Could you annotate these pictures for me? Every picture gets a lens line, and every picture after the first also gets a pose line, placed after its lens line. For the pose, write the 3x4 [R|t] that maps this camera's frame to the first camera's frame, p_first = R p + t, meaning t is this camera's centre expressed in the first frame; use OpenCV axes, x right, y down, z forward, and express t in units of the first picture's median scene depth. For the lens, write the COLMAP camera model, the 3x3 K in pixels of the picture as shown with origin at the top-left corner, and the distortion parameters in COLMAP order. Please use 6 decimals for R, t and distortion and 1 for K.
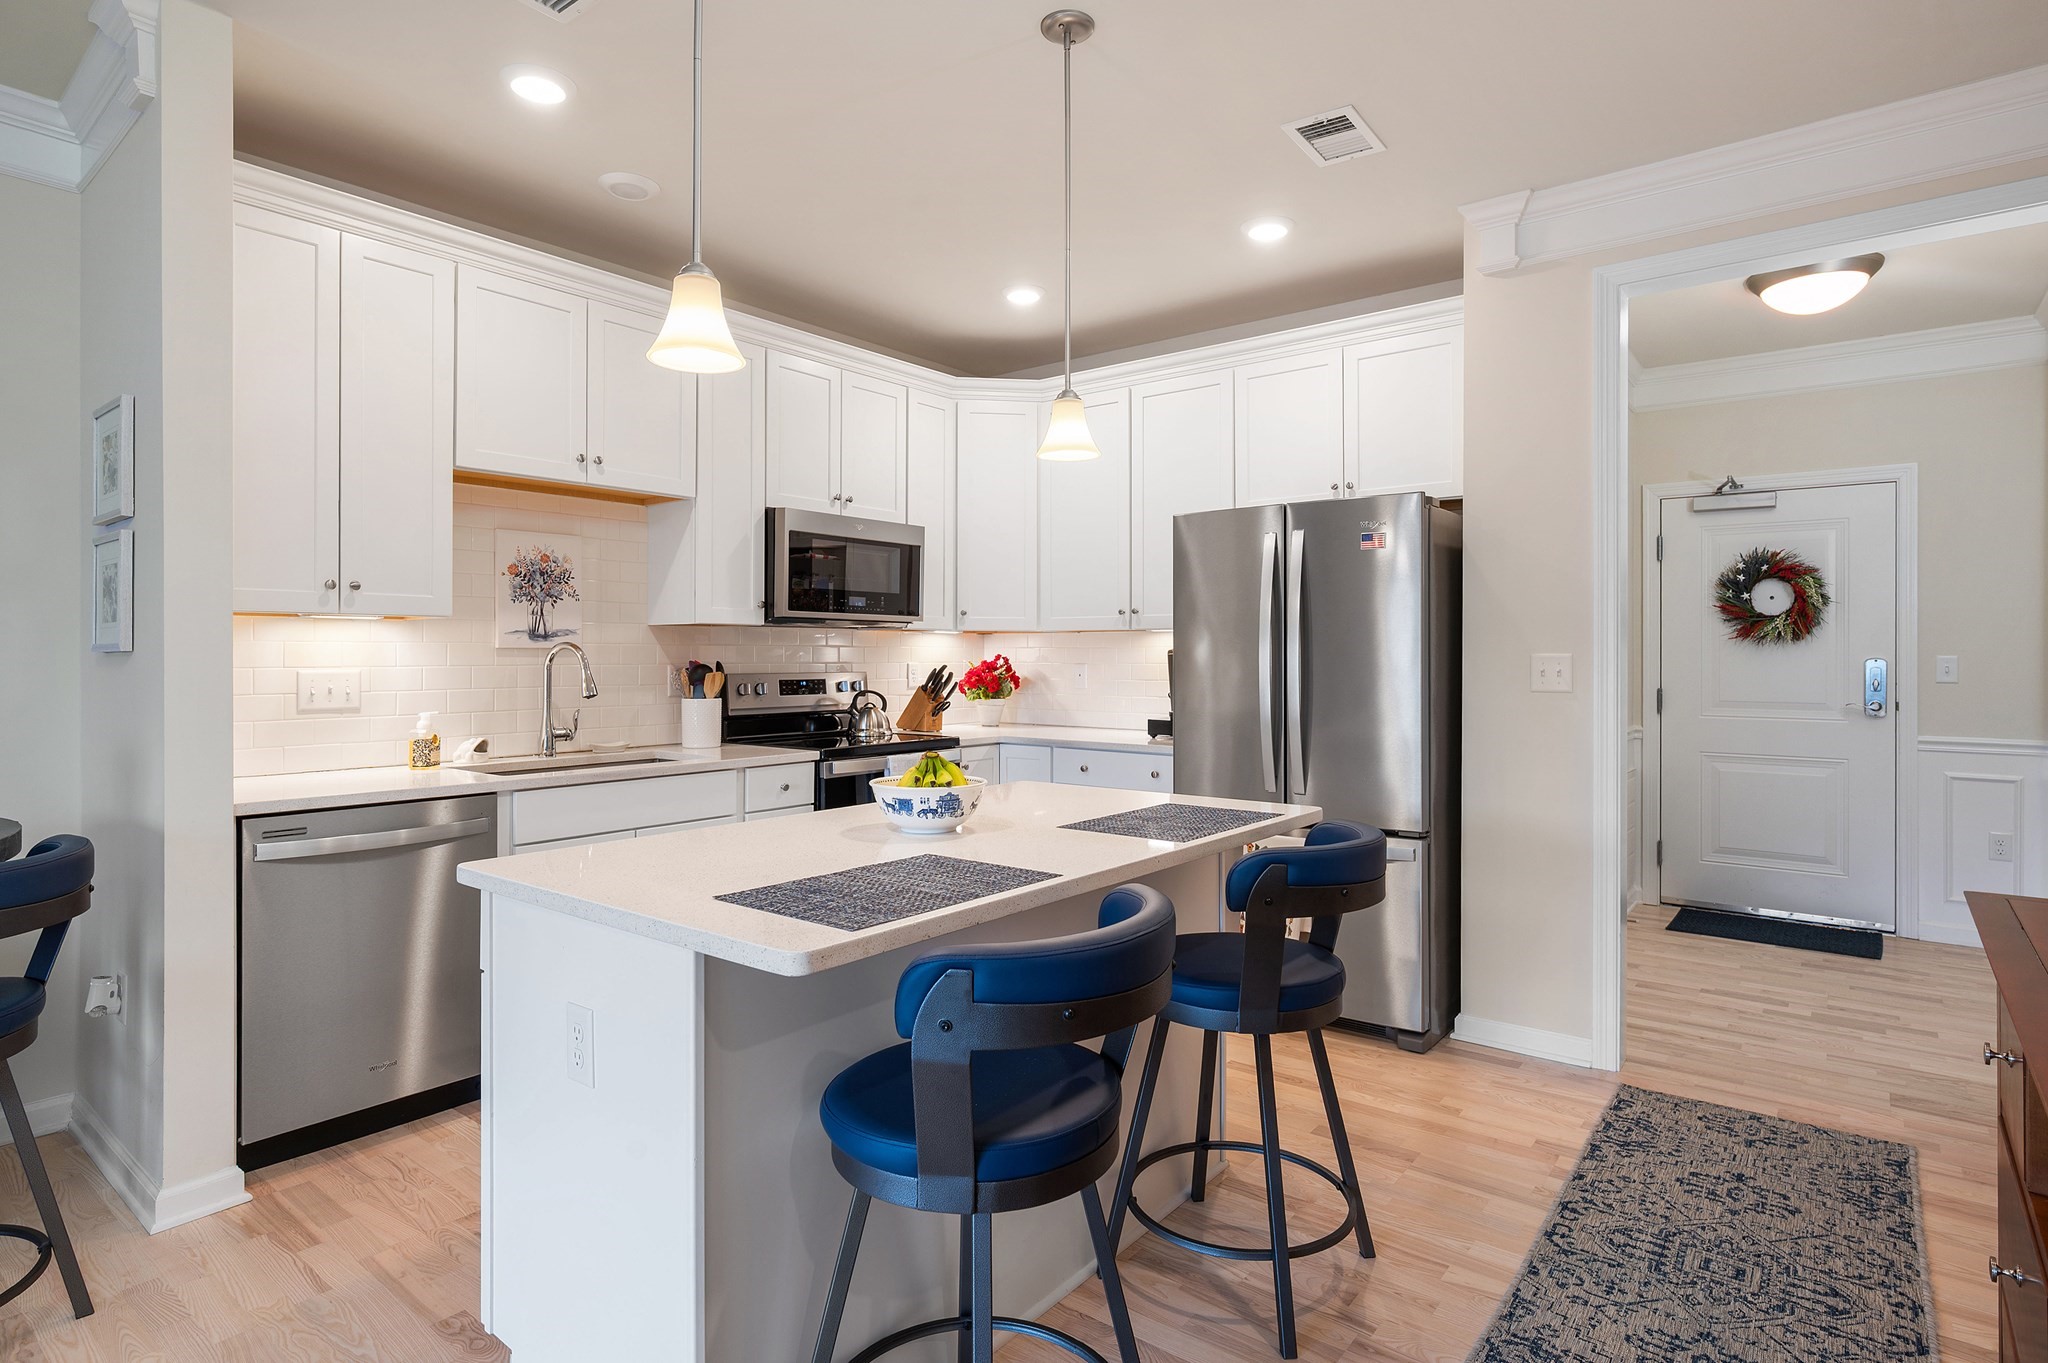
lens RADIAL K [[1073.0, 0, 1021.6], [0, 1073.0, 648.0], [0, 0, 1]] dist [0.003502, 0.000586]
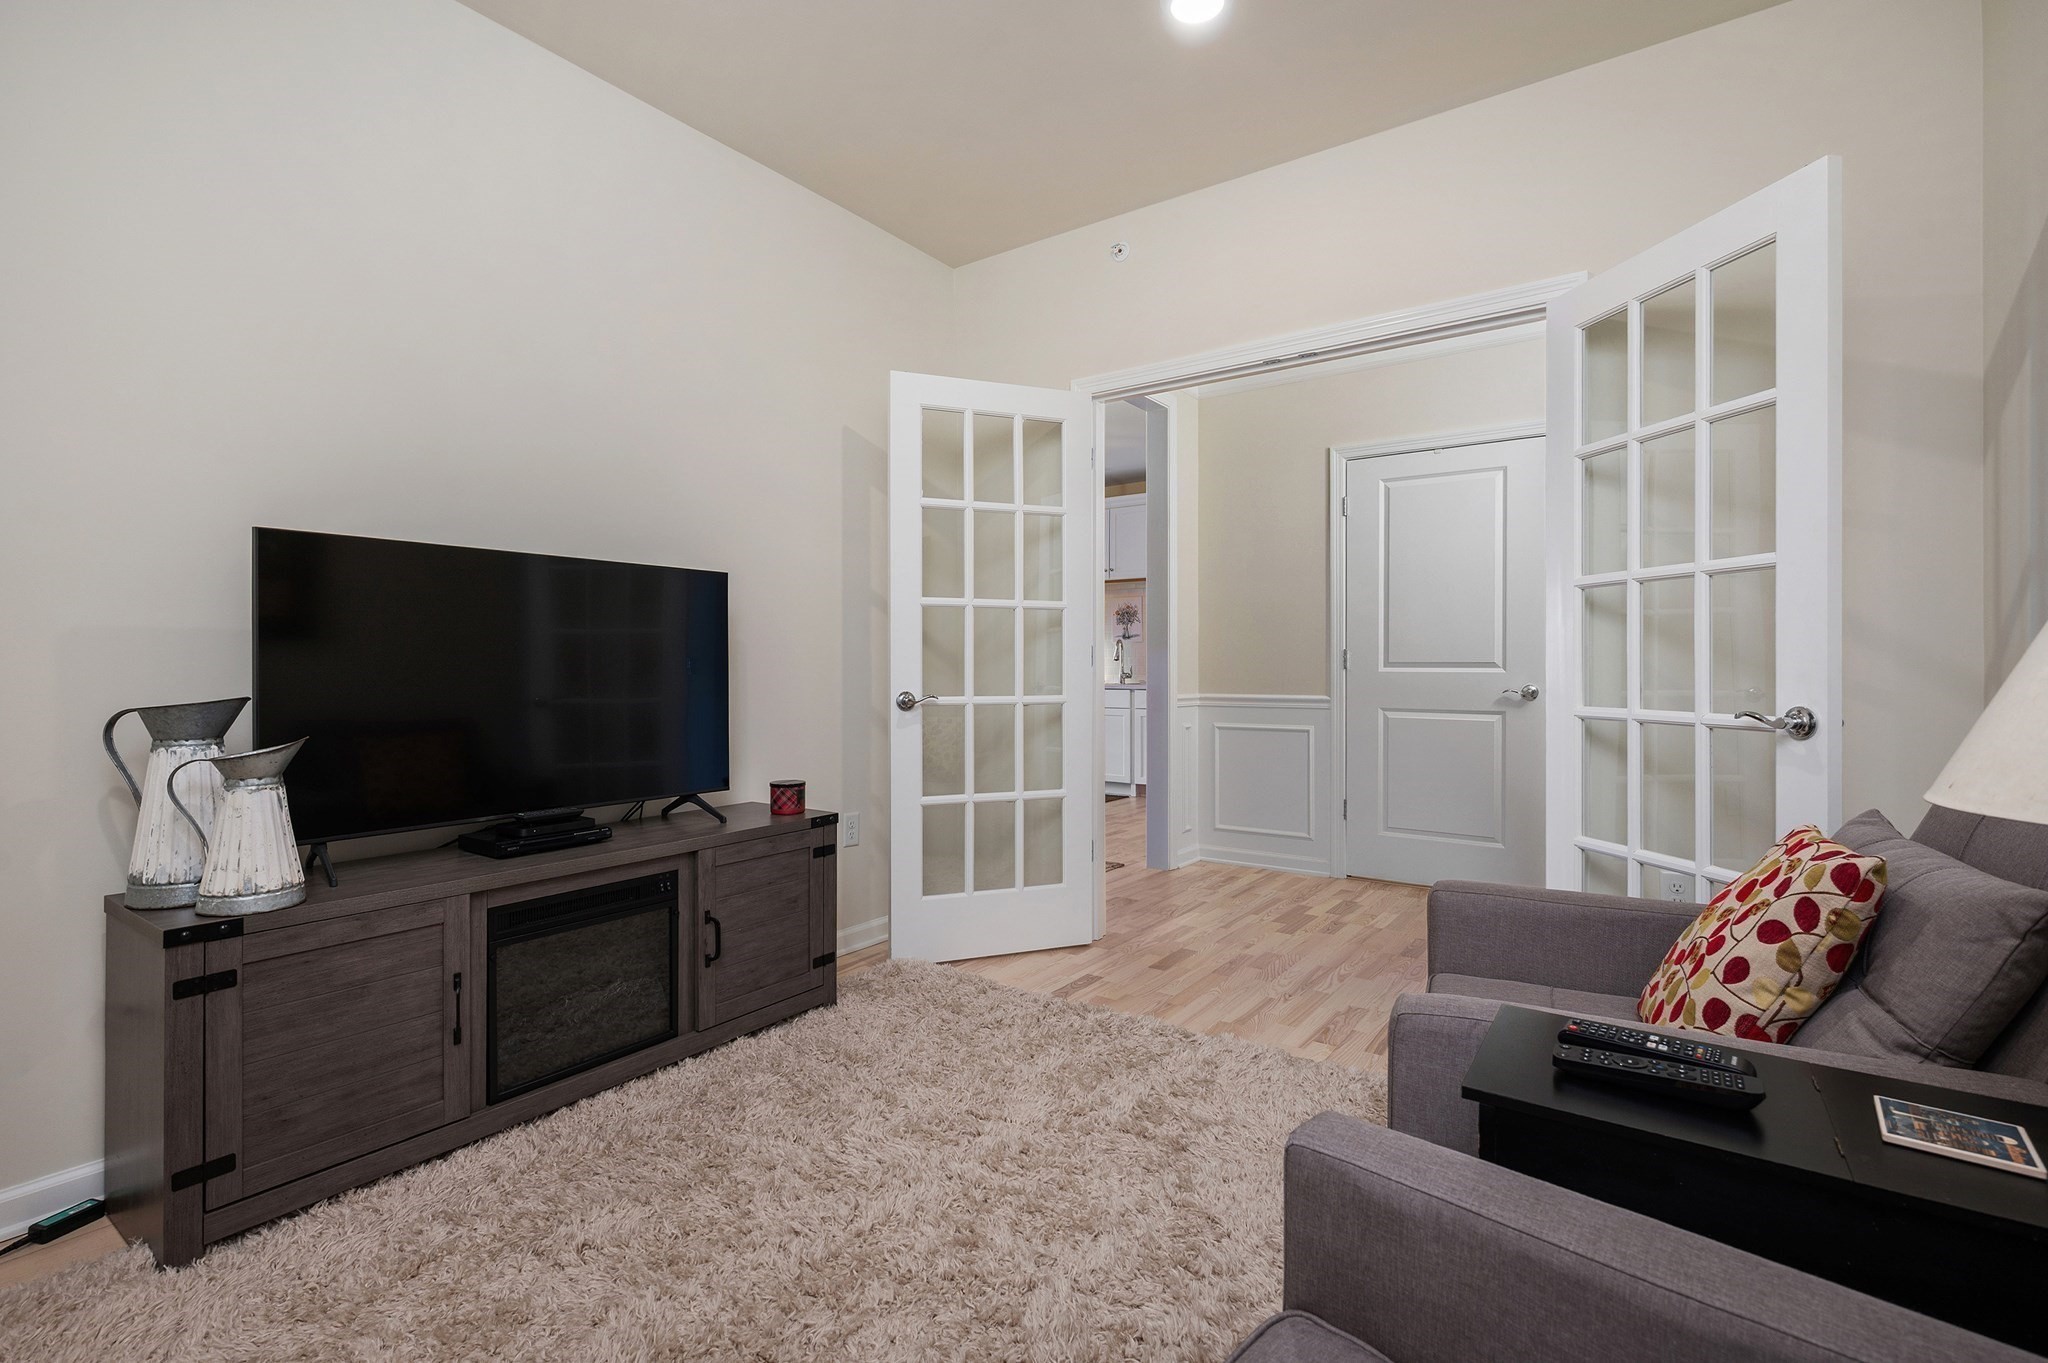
lens RADIAL K [[925.2, 0, 1016.8], [0, 925.2, 683.4], [0, 0, 1]] dist [-0.000202, 0.000435]
pose [[0.046231, 0.017834, -0.998772, 1.548605], [0.008308, 0.999799, 0.018237, 0.050402], [0.998896, -0.009141, 0.046074, 0.561135]]
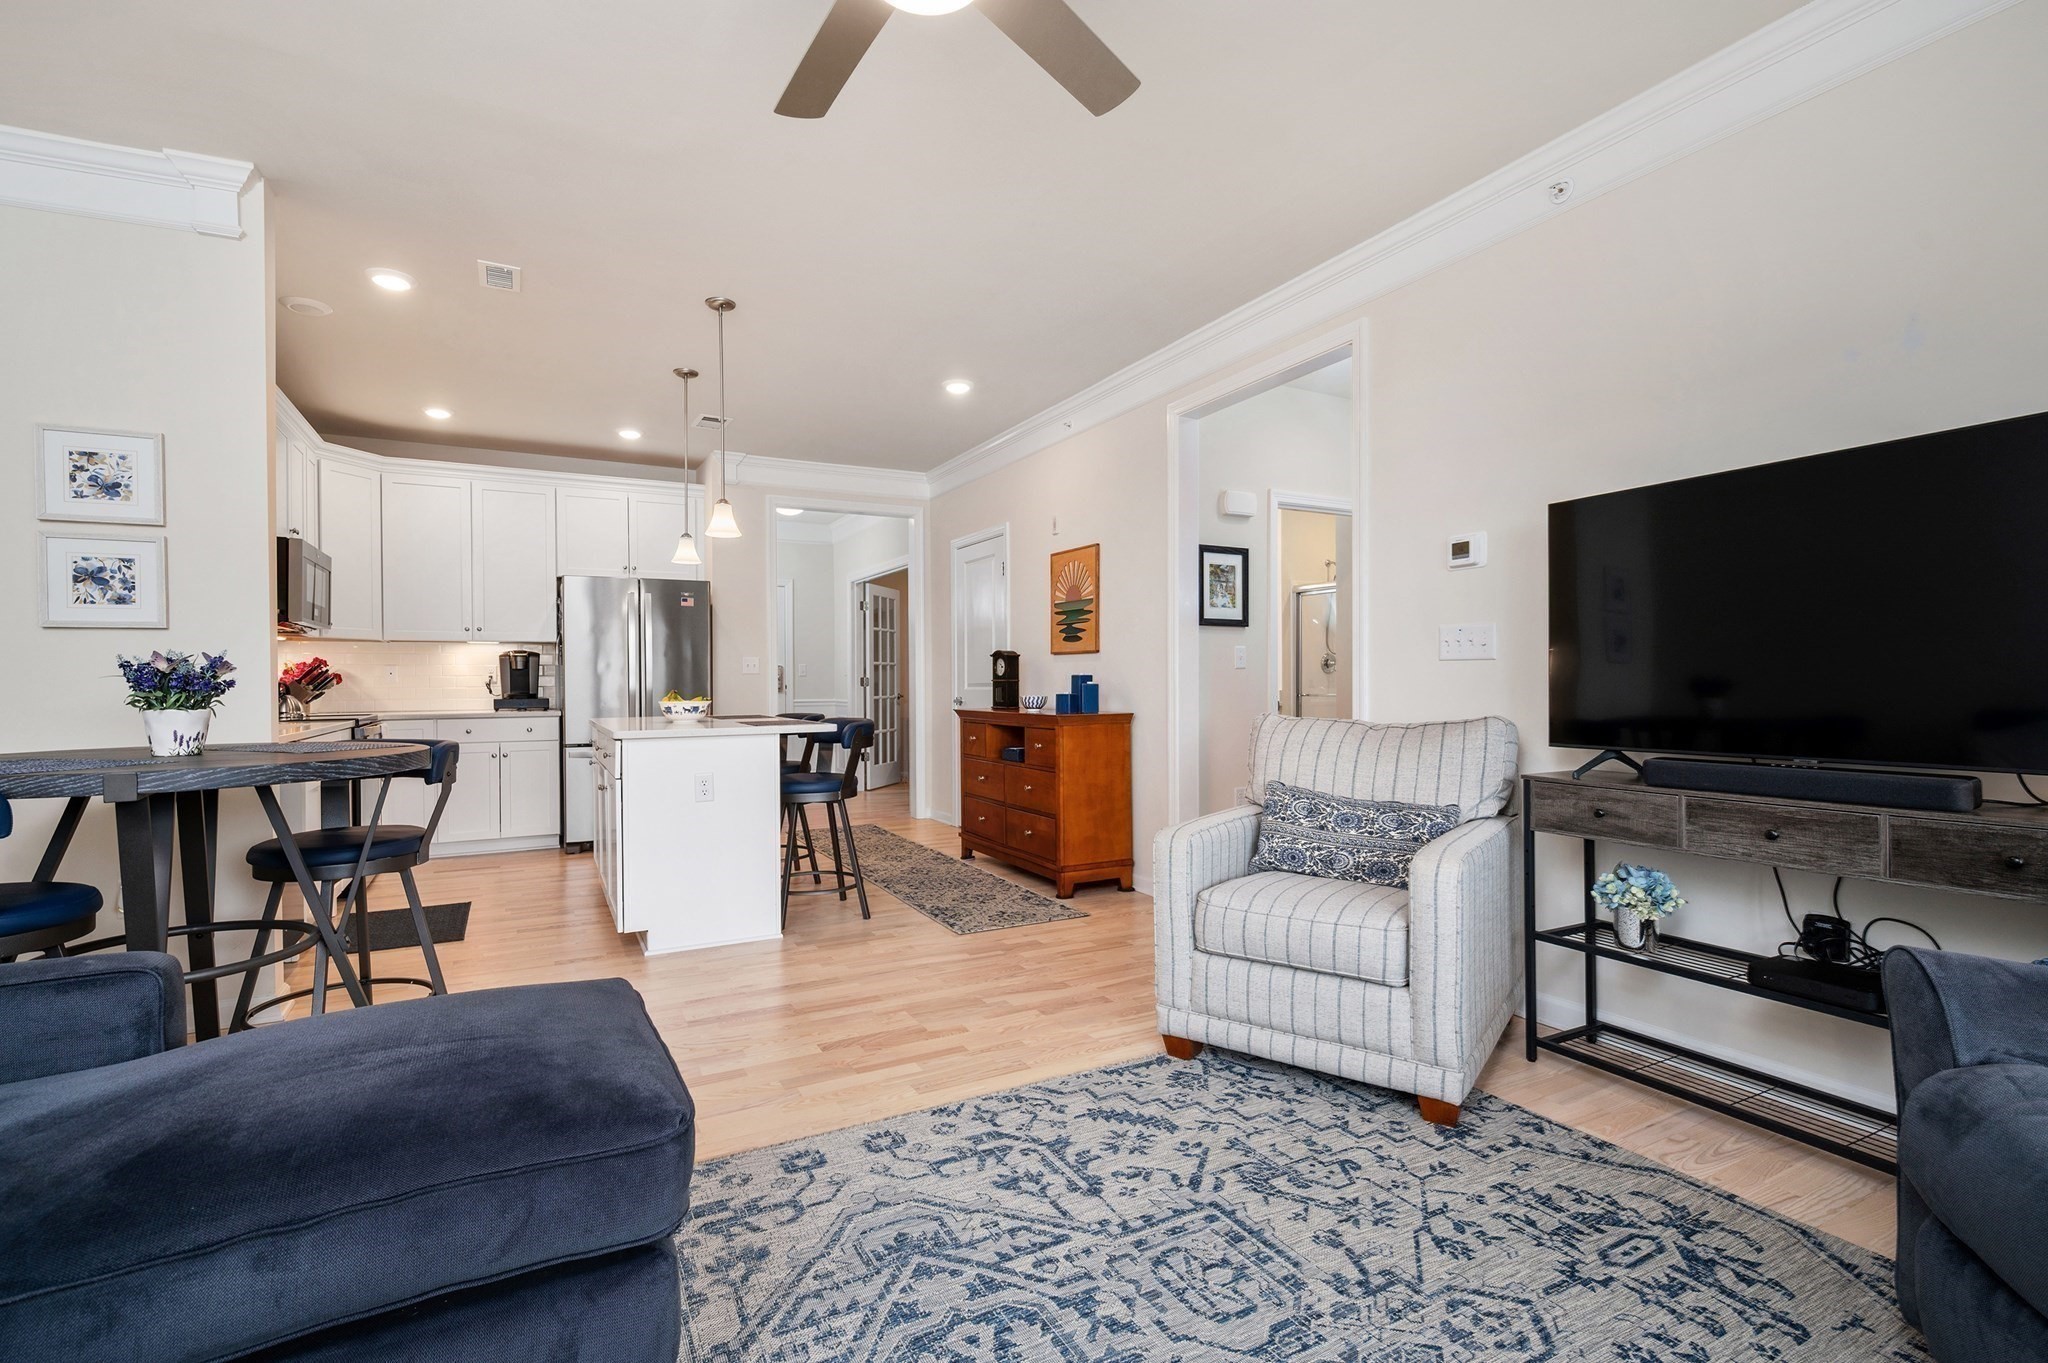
lens RADIAL K [[925.2, 0, 1016.8], [0, 925.2, 683.4], [0, 0, 1]] dist [-0.000202, 0.000435]
pose [[0.403000, -0.007493, 0.915169, -0.872662], [0.001652, 0.999971, 0.007460, 0.037939], [-0.915199, -0.001494, 0.403000, -0.251922]]
